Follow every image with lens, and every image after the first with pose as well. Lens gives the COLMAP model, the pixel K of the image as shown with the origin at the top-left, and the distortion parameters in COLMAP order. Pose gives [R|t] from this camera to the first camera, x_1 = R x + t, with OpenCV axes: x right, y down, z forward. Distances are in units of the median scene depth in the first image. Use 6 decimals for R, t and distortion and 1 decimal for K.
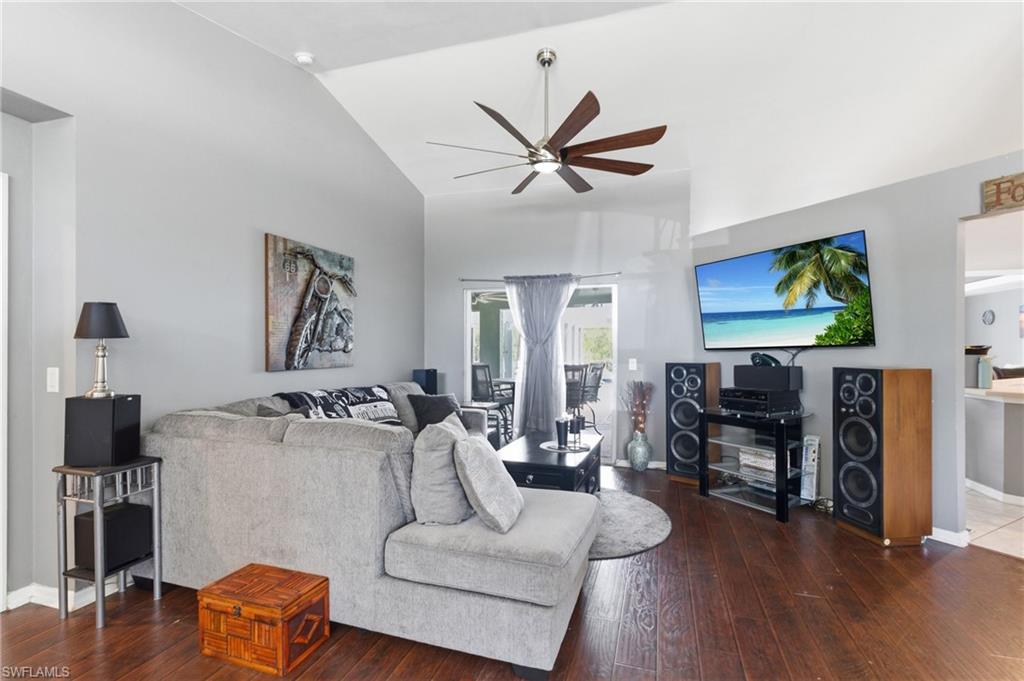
lens RADIAL K [[467.4, 0, 506.3], [0, 467.4, 347.0], [0, 0, 1]] dist [-0.009393, 0.005191]
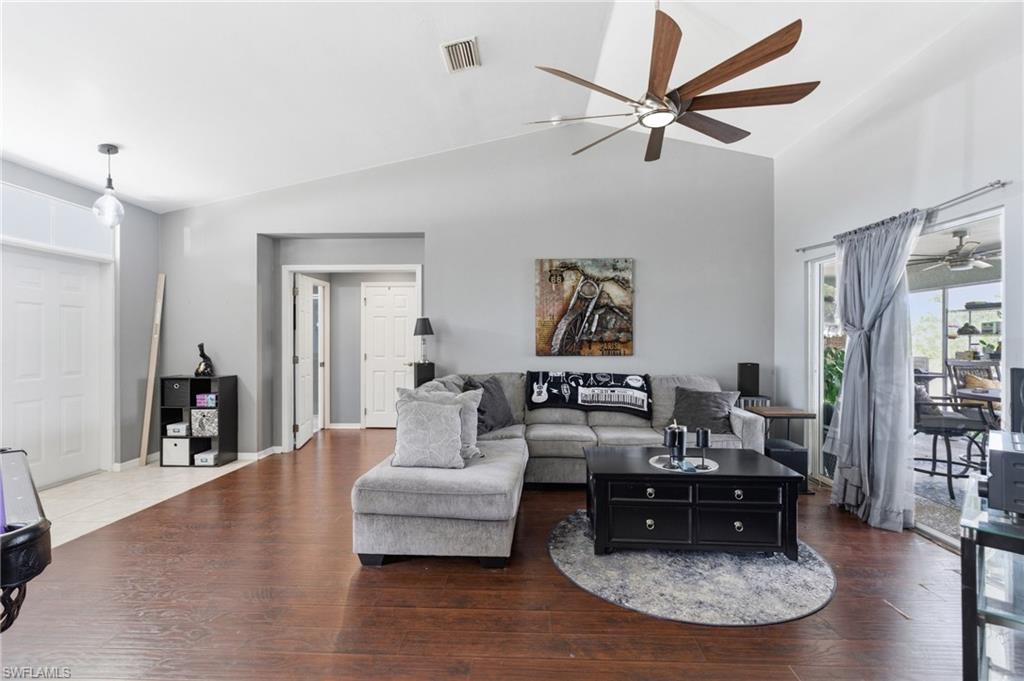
lens RADIAL K [[467.4, 0, 514.4], [0, 467.4, 341.9], [0, 0, 1]] dist [-0.009393, 0.005191]
pose [[0.267641, -0.000003, -0.963519, 0.769078], [0.005908, 0.999981, 0.001638, 0.005855], [0.963501, -0.006131, 0.267636, 0.498366]]
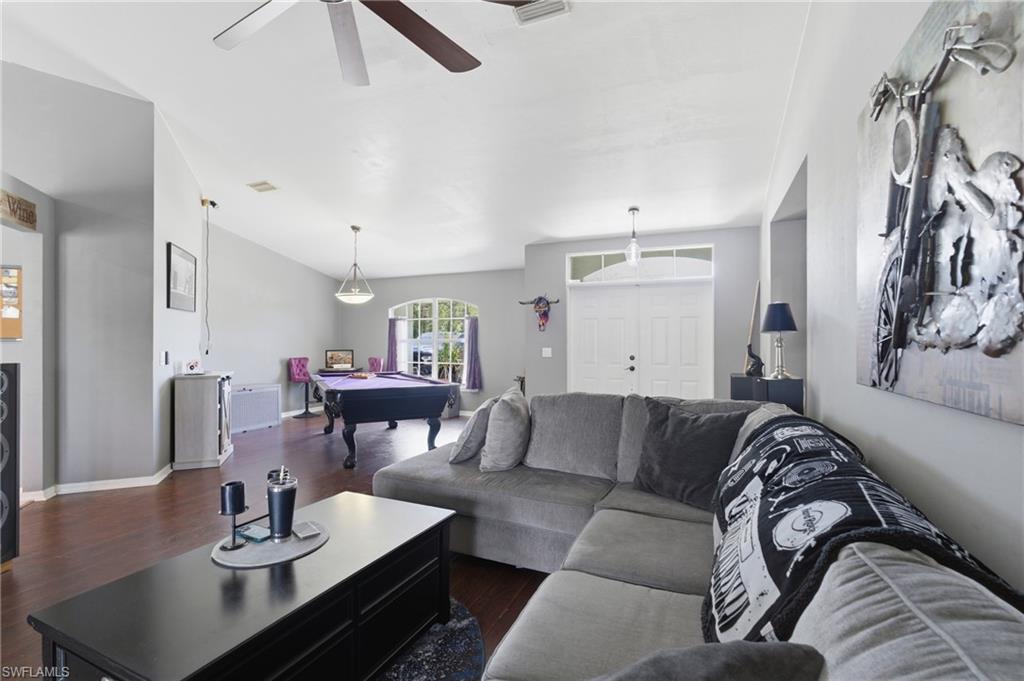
lens RADIAL K [[467.4, 0, 508.5], [0, 467.4, 338.2], [0, 0, 1]] dist [-0.009393, 0.005191]
pose [[-0.994489, 0.001629, 0.104832, -0.159543], [0.000166, 0.999902, -0.013967, 0.008630], [-0.104844, -0.013872, -0.994392, 1.399468]]
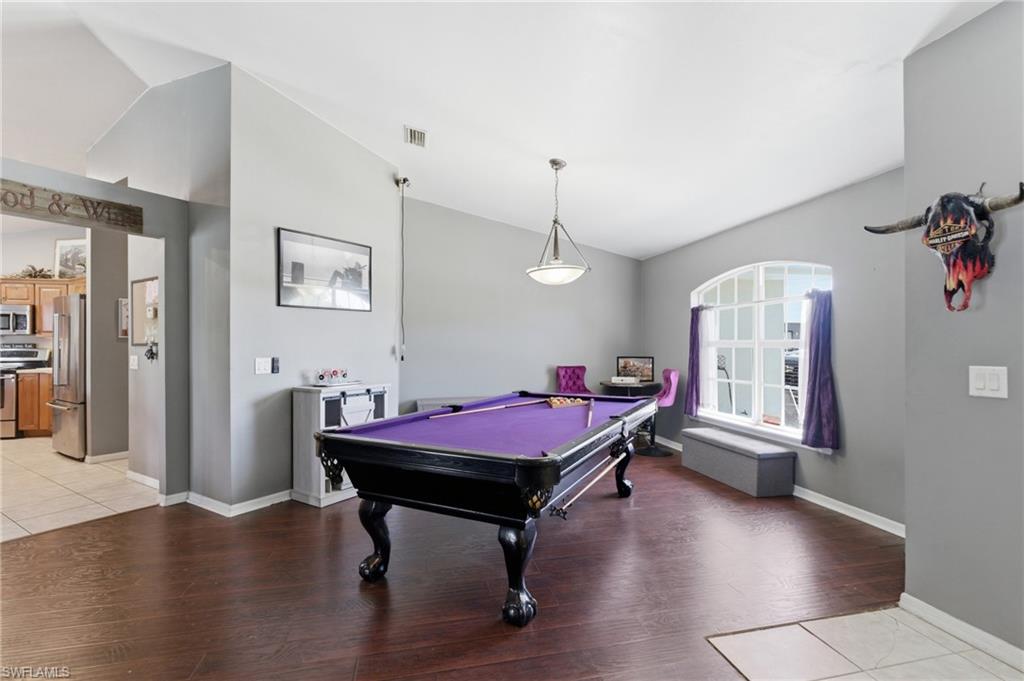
lens RADIAL K [[467.4, 0, 515.2], [0, 467.4, 343.9], [0, 0, 1]] dist [-0.009393, 0.005191]
pose [[-0.509572, 0.003753, 0.860420, -0.293314], [-0.003508, 0.999973, -0.006439, 0.001396], [-0.860421, -0.006300, -0.509545, 0.370726]]
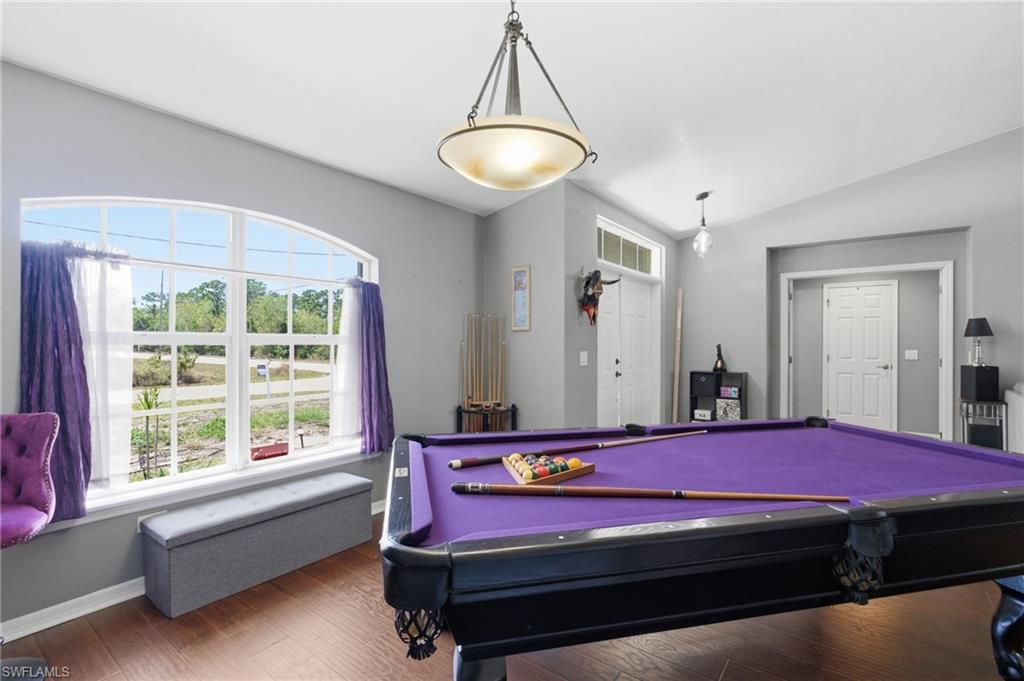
lens RADIAL K [[467.4, 0, 513.2], [0, 467.4, 347.9], [0, 0, 1]] dist [-0.009393, 0.005191]
pose [[-0.332842, 0.010364, -0.942926, 0.986581], [0.005494, 0.999944, 0.009051, 0.000593], [0.942967, -0.002168, -0.332880, -0.119666]]
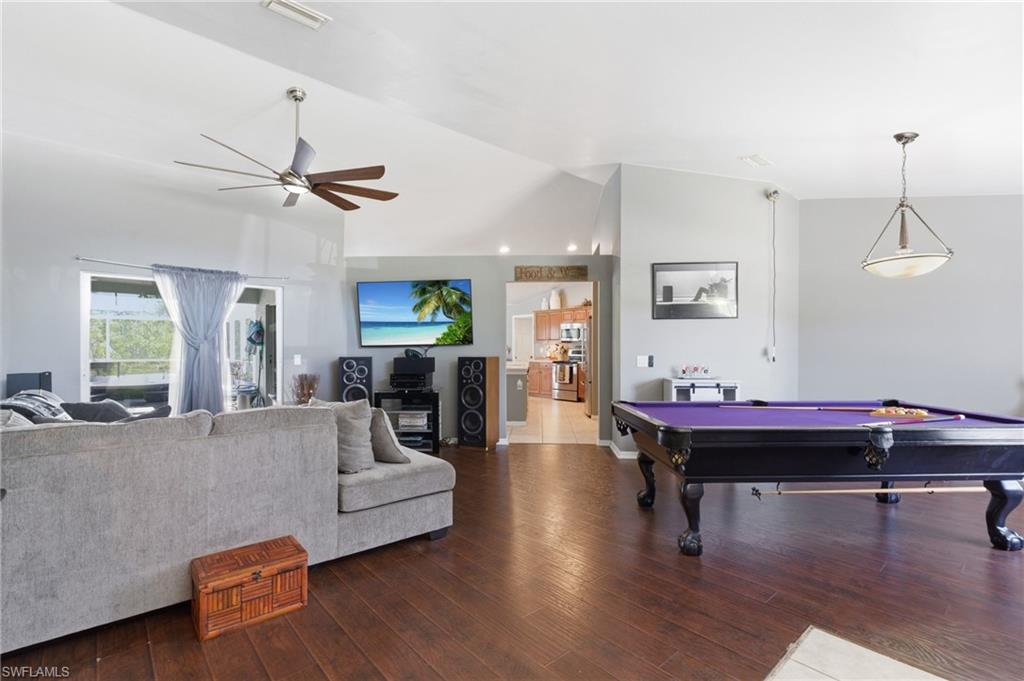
lens RADIAL K [[467.4, 0, 519.1], [0, 467.4, 346.2], [0, 0, 1]] dist [-0.009393, 0.005191]
pose [[0.497196, 0.004945, 0.867624, -0.600770], [-0.007882, 0.999968, -0.001183, 0.001993], [-0.867602, -0.006250, 0.497220, -0.056136]]
